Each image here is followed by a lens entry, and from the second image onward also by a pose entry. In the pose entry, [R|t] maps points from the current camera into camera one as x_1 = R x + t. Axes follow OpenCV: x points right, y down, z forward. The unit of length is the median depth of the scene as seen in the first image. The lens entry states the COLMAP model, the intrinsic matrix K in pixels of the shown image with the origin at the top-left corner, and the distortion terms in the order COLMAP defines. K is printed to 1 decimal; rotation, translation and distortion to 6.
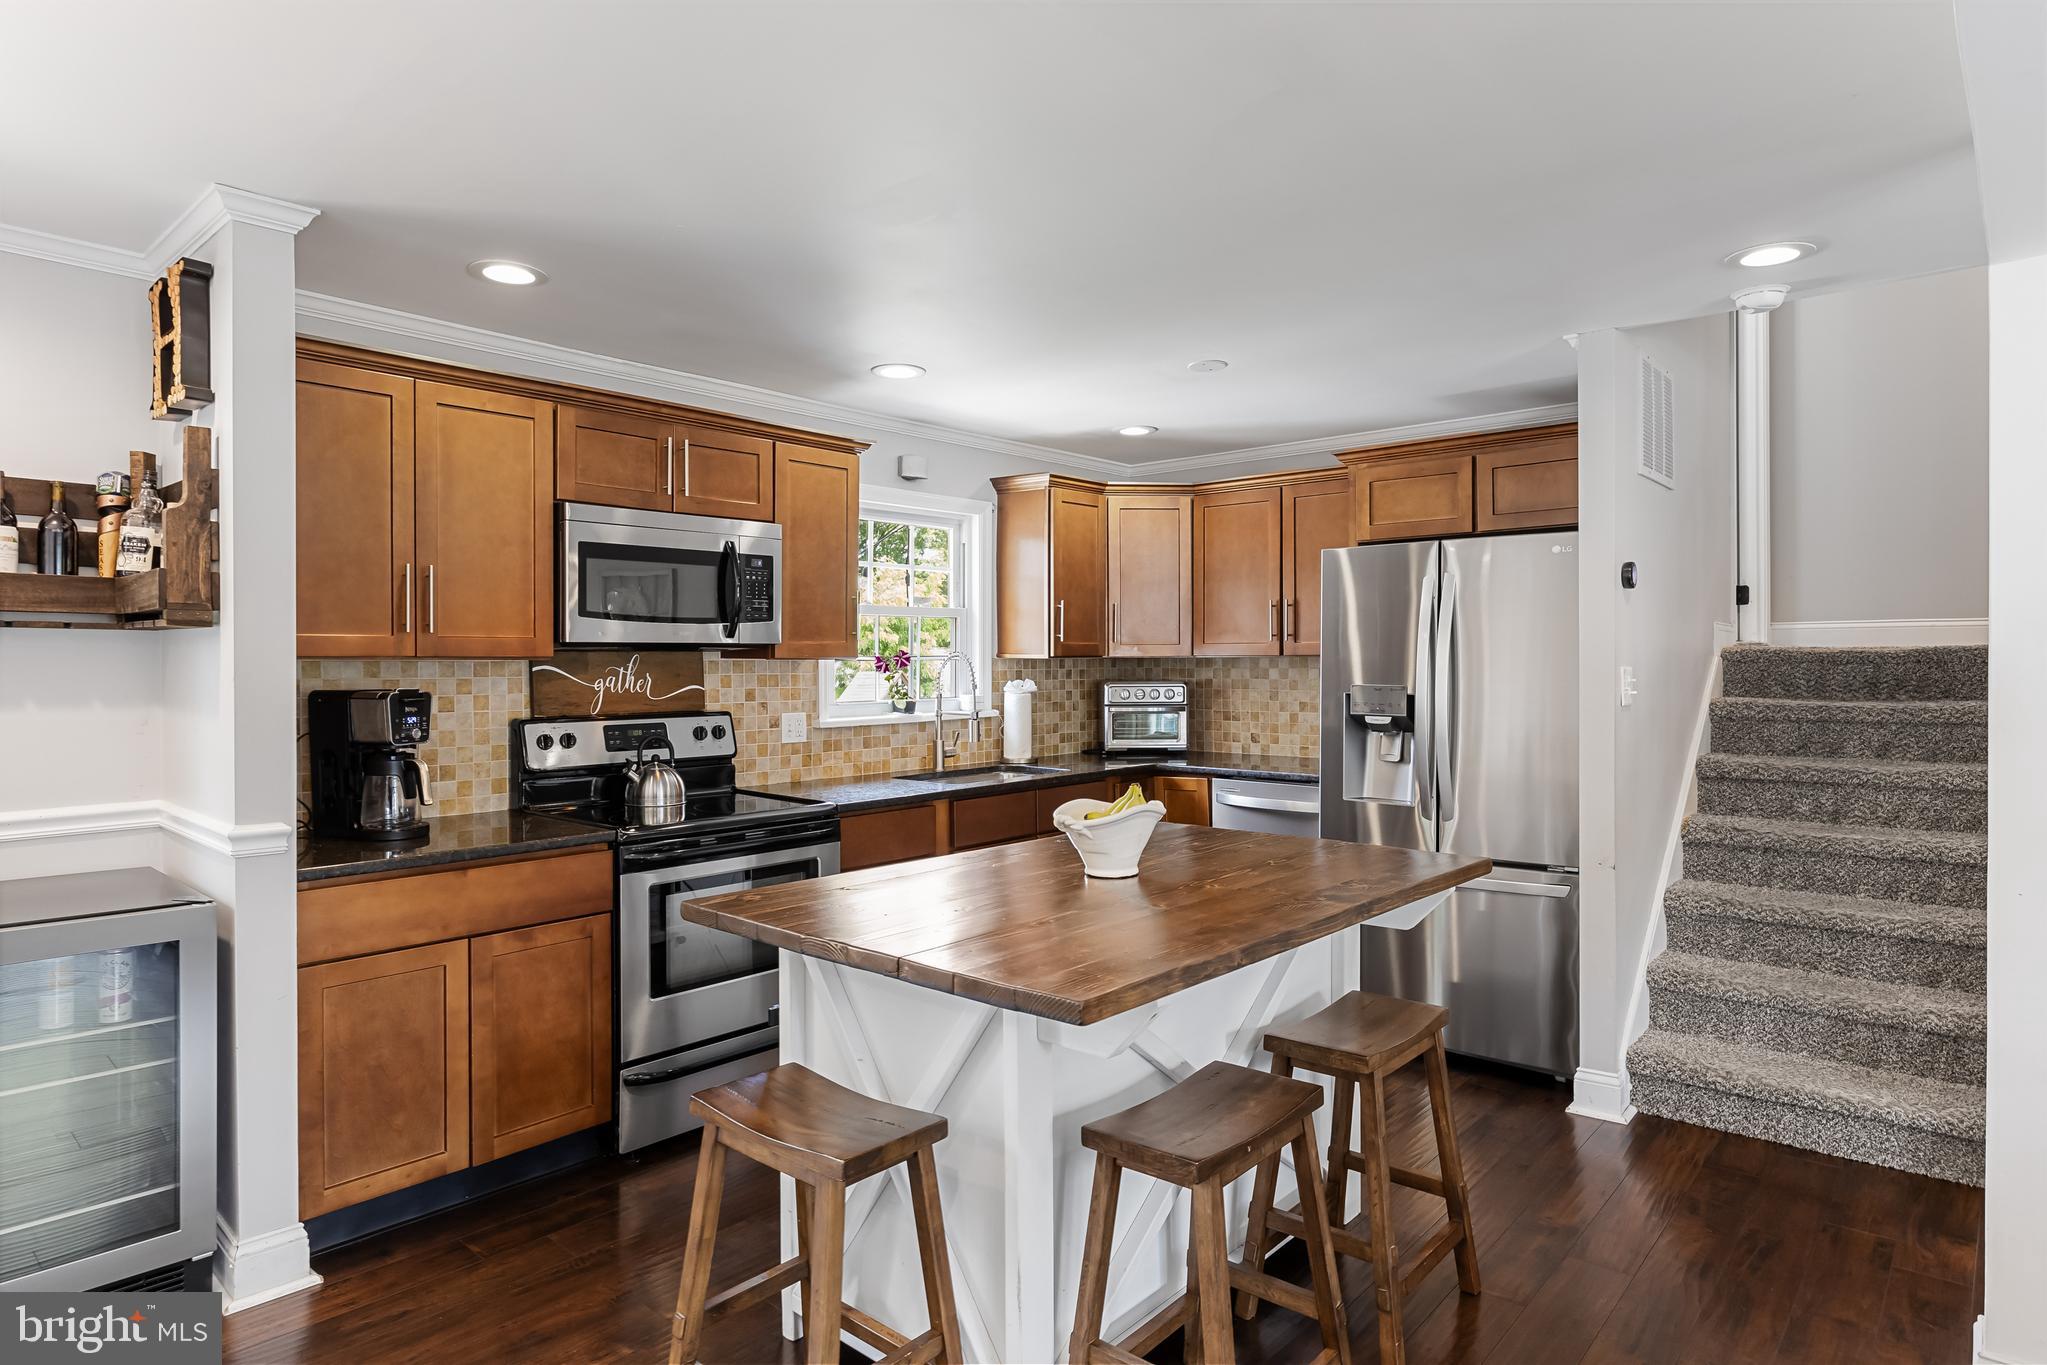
lens RADIAL K [[1175.8, 0, 1016.1], [0, 1175.8, 667.3], [0, 0, 1]] dist [-0.001081, -0.000776]
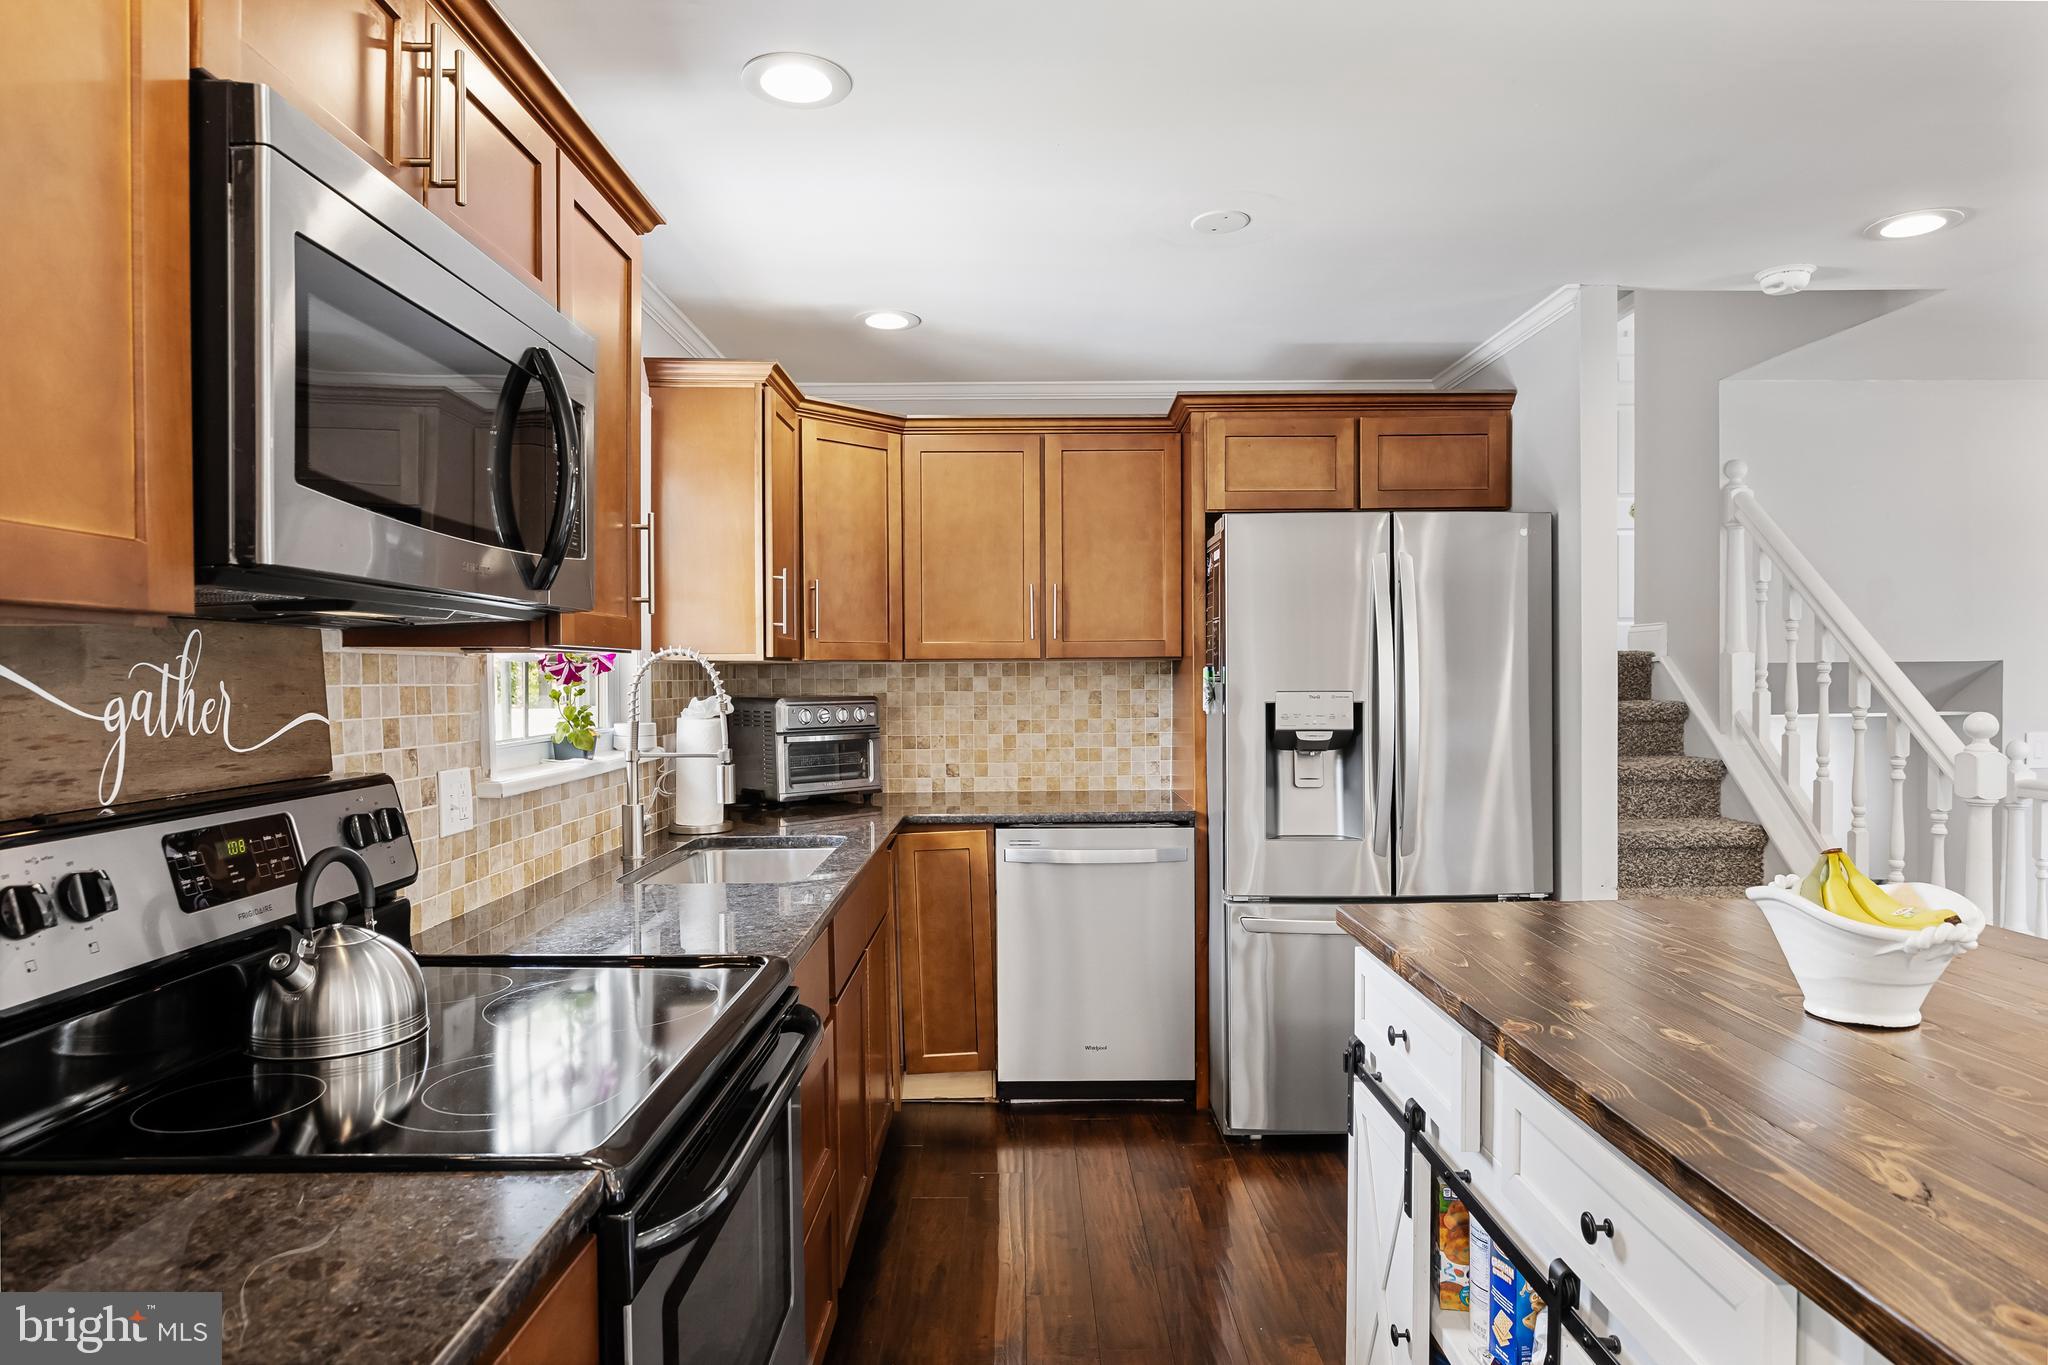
lens RADIAL K [[1190.5, 0, 1024.0], [0, 1190.5, 682.5], [0, 0, 1]] dist [-0.007204, -0.000275]
pose [[0.746927, -0.006648, 0.664872, -0.352398], [0.011109, 0.999935, -0.002481, 0.008499], [-0.664813, 0.009239, 0.746953, 0.527279]]
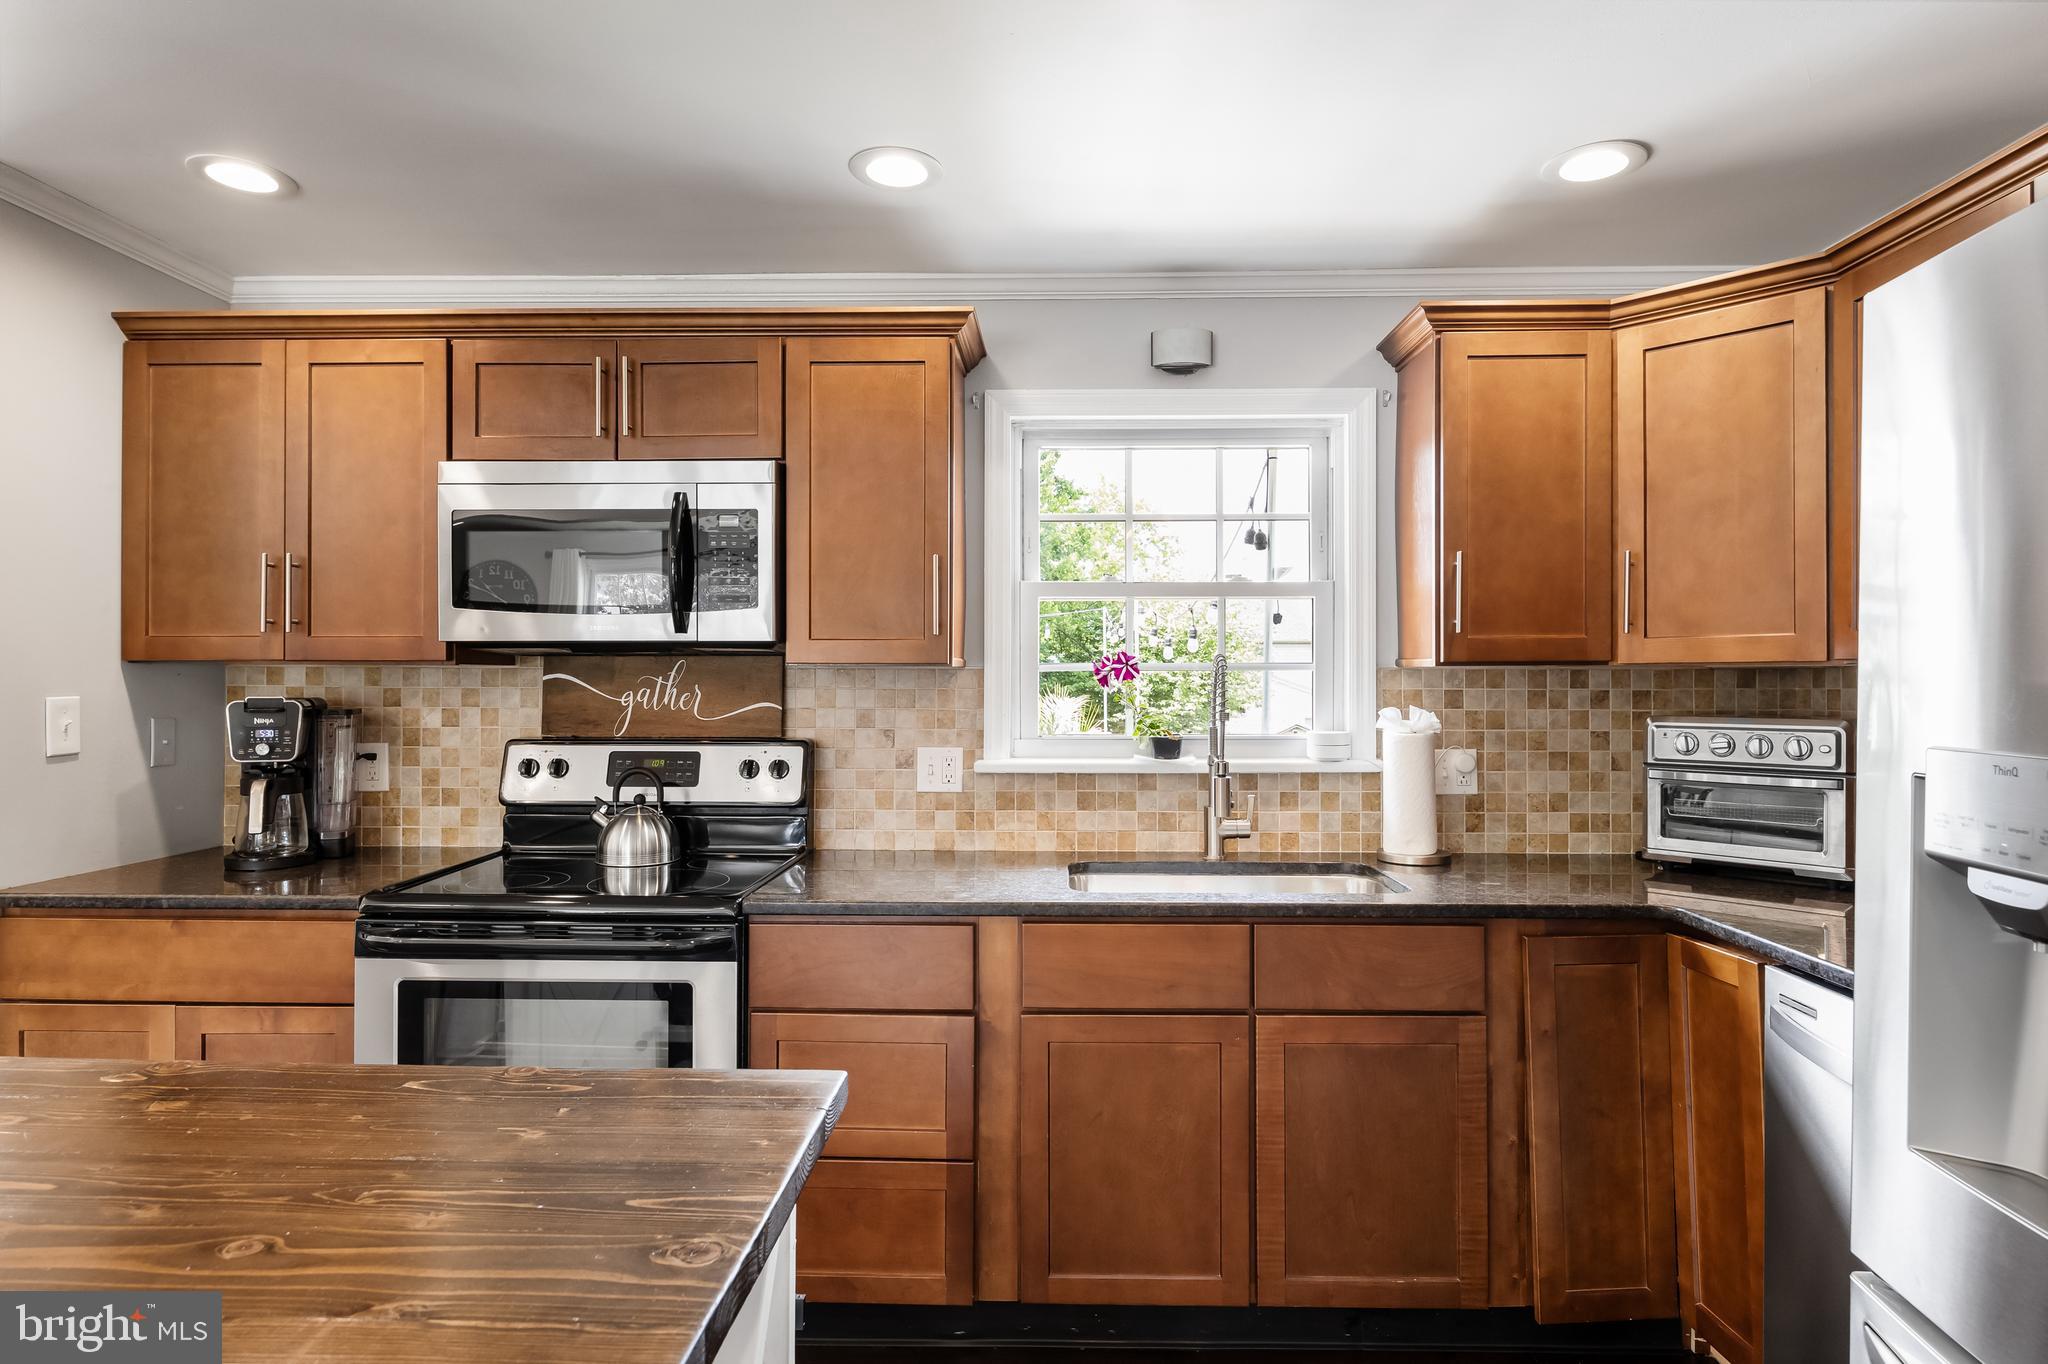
lens RADIAL K [[1104.8, 0, 1024.0], [0, 1104.8, 682.0], [0, 0, 1]] dist [-0.001744, -0.000121]
pose [[0.640940, 0.005219, -0.767573, 0.343412], [-0.009795, 0.999951, -0.001380, 0.001988], [0.767528, 0.008403, 0.640960, 0.669554]]
